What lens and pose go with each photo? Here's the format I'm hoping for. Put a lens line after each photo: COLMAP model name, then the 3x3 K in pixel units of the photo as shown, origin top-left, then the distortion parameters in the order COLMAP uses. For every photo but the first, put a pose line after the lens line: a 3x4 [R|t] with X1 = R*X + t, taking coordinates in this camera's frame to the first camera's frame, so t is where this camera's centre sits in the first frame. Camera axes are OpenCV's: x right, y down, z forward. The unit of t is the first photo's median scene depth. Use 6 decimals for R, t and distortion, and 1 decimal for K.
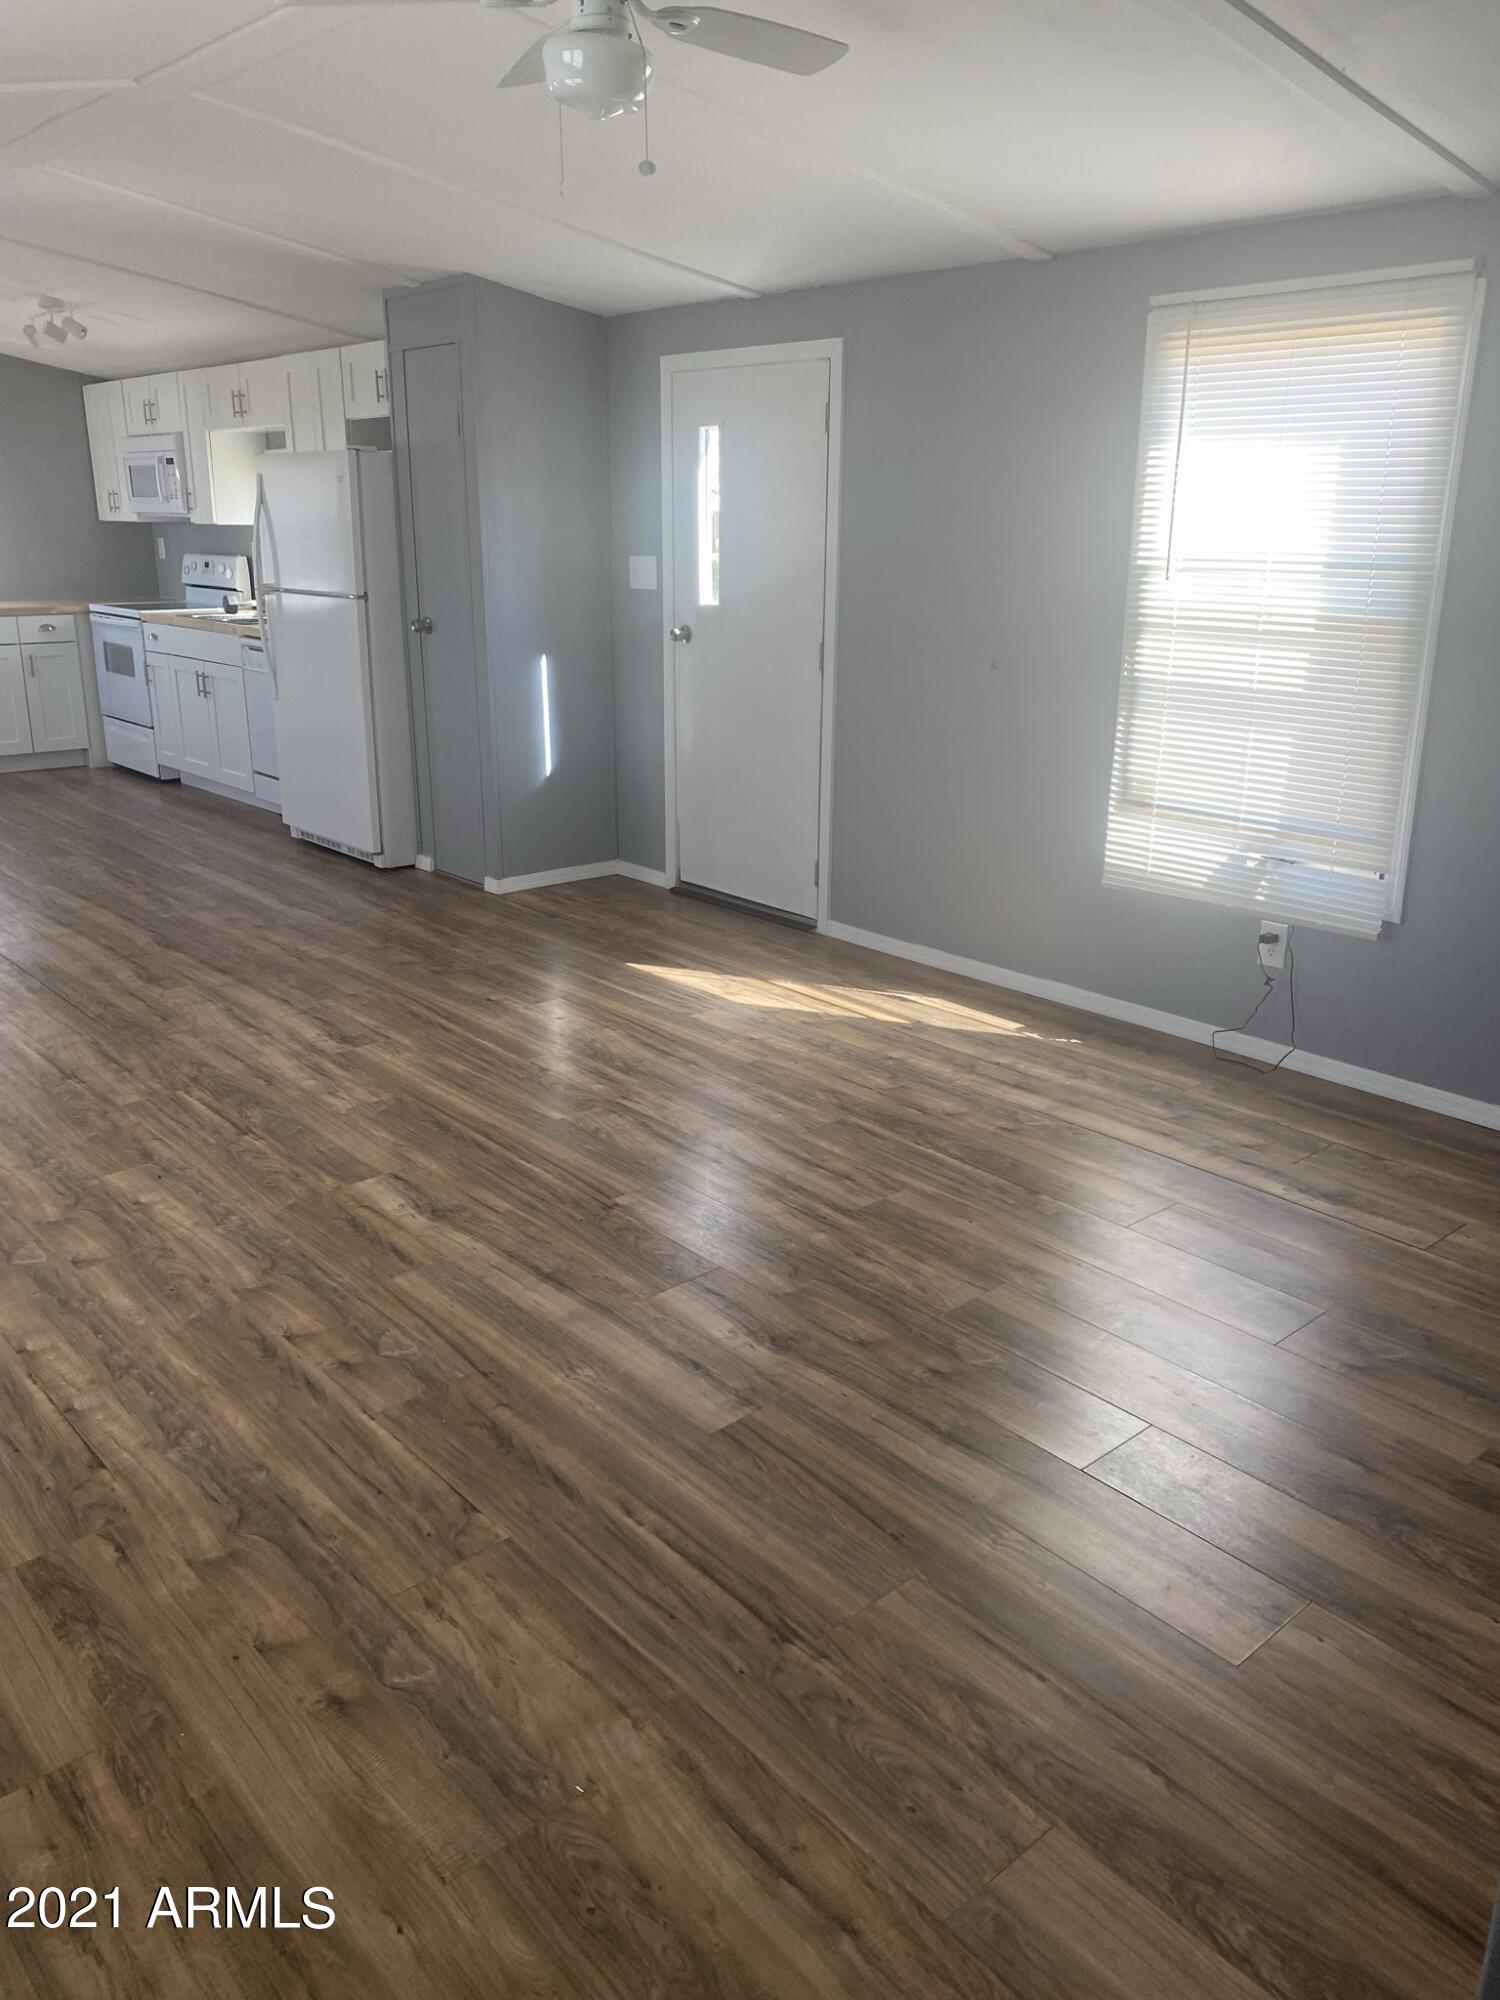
lens RADIAL K [[1571.6, 0, 754.9], [0, 1571.6, 1002.1], [0, 0, 1]] dist [0.026847, -0.042179]
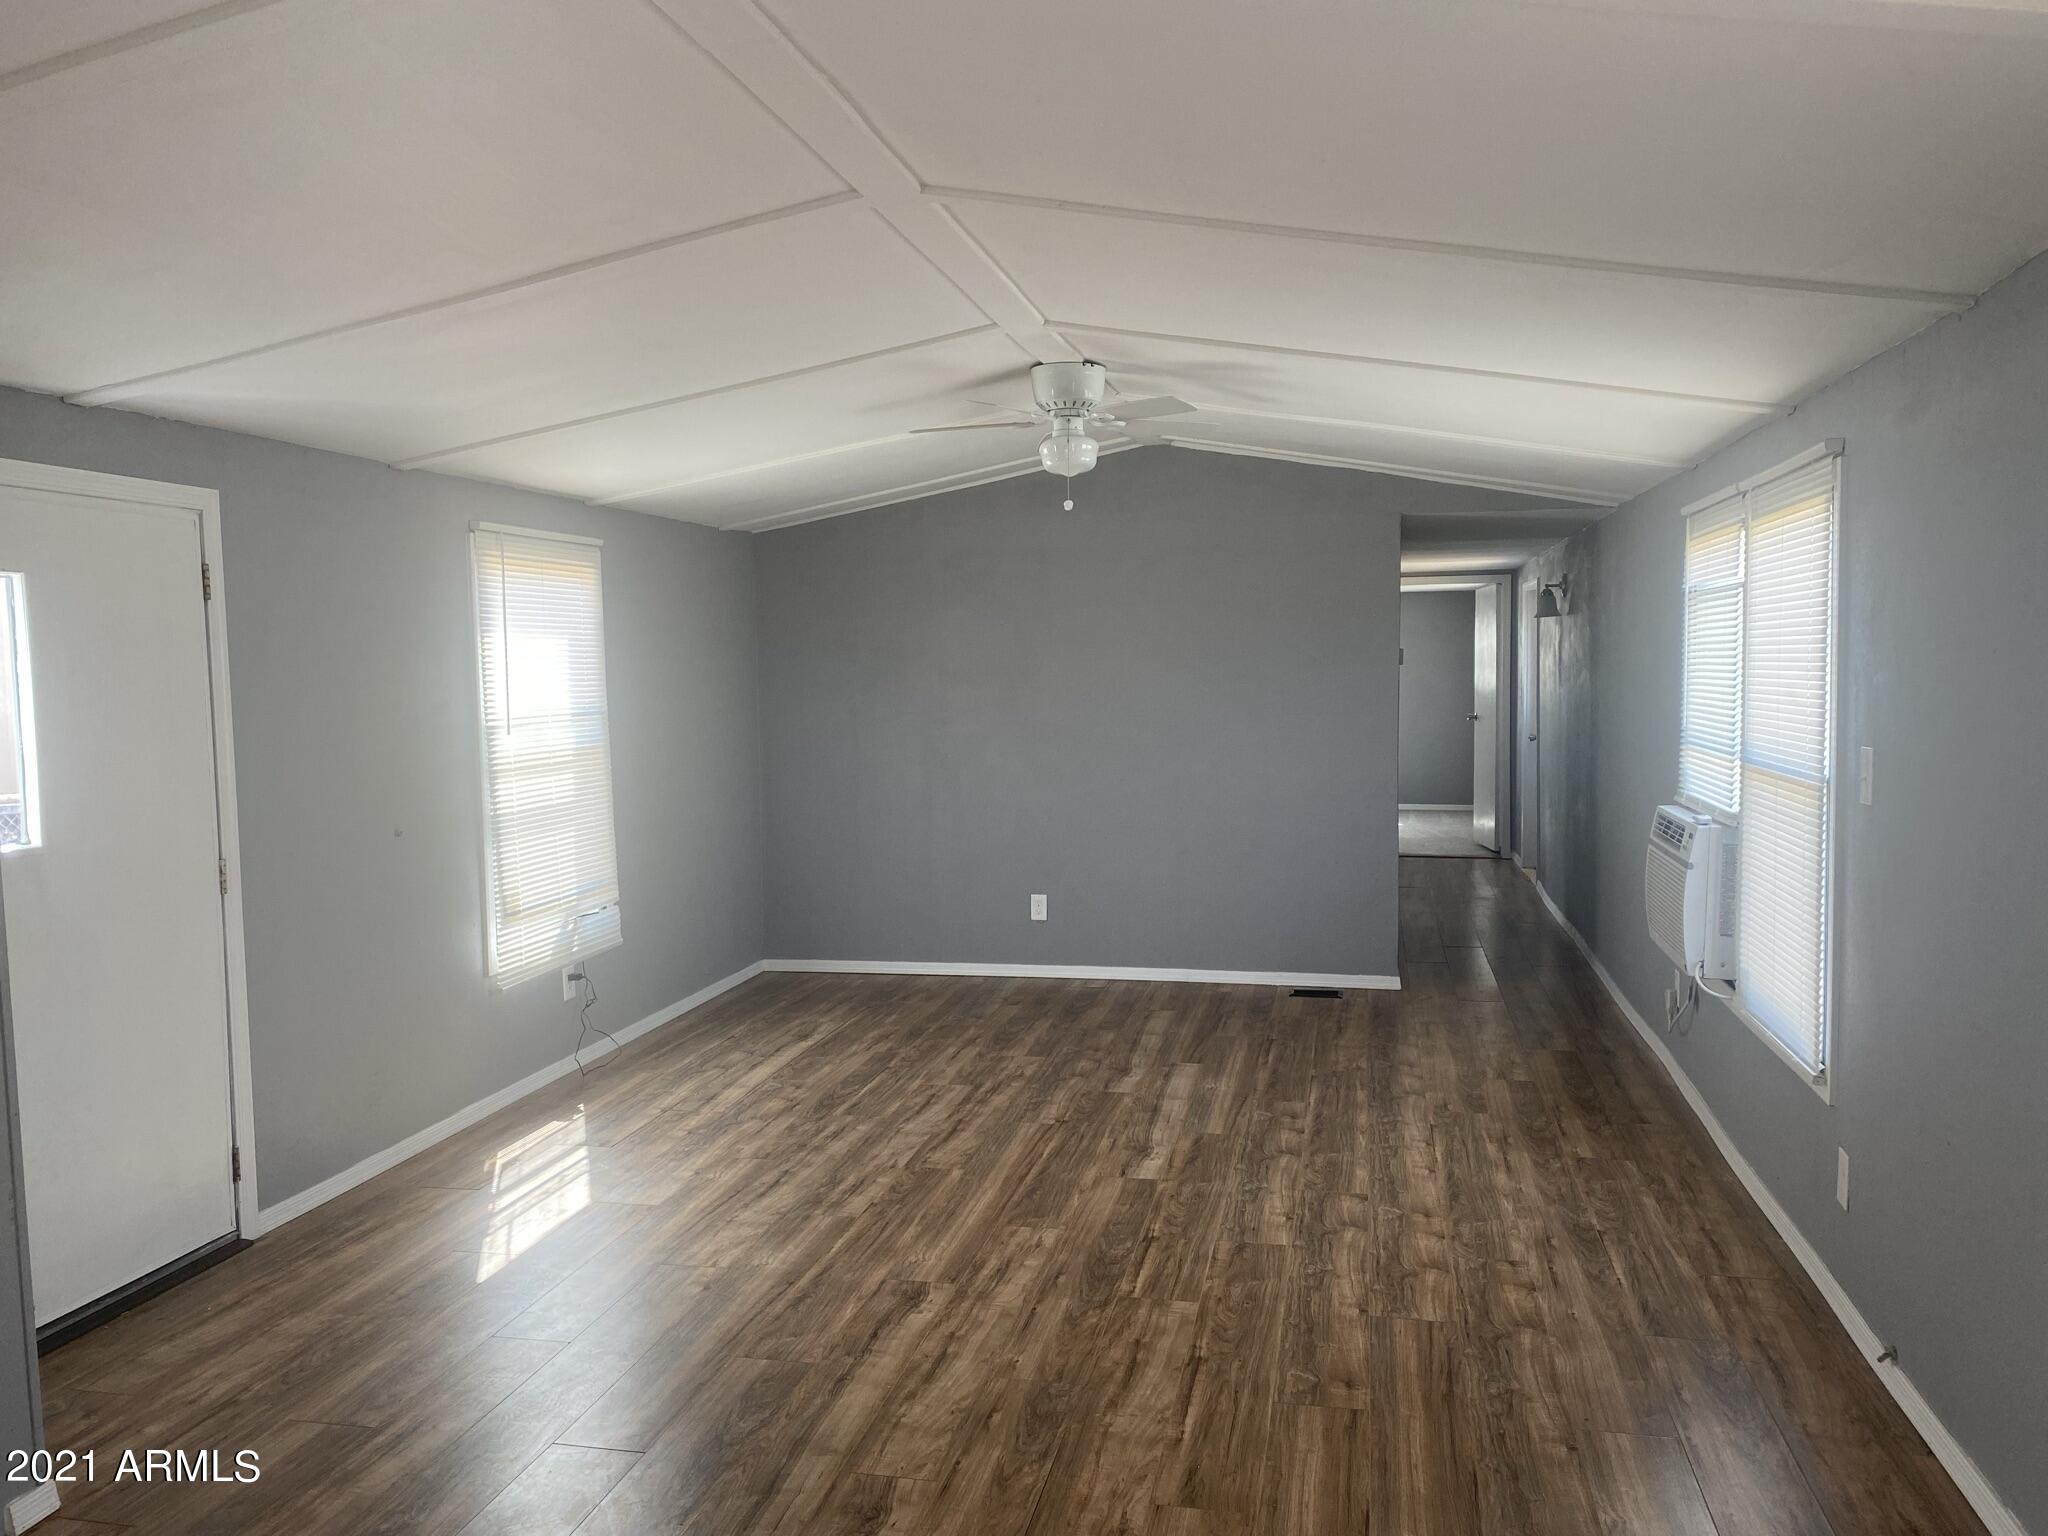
lens RADIAL K [[1609.3, 0, 1030.1], [0, 1609.3, 771.3], [0, 0, 1]] dist [0.026847, -0.042179]
pose [[-0.611284, -0.047559, 0.789981, -1.077037], [0.253776, 0.933702, 0.252582, -0.487769], [-0.749620, 0.354878, -0.558688, 1.500994]]
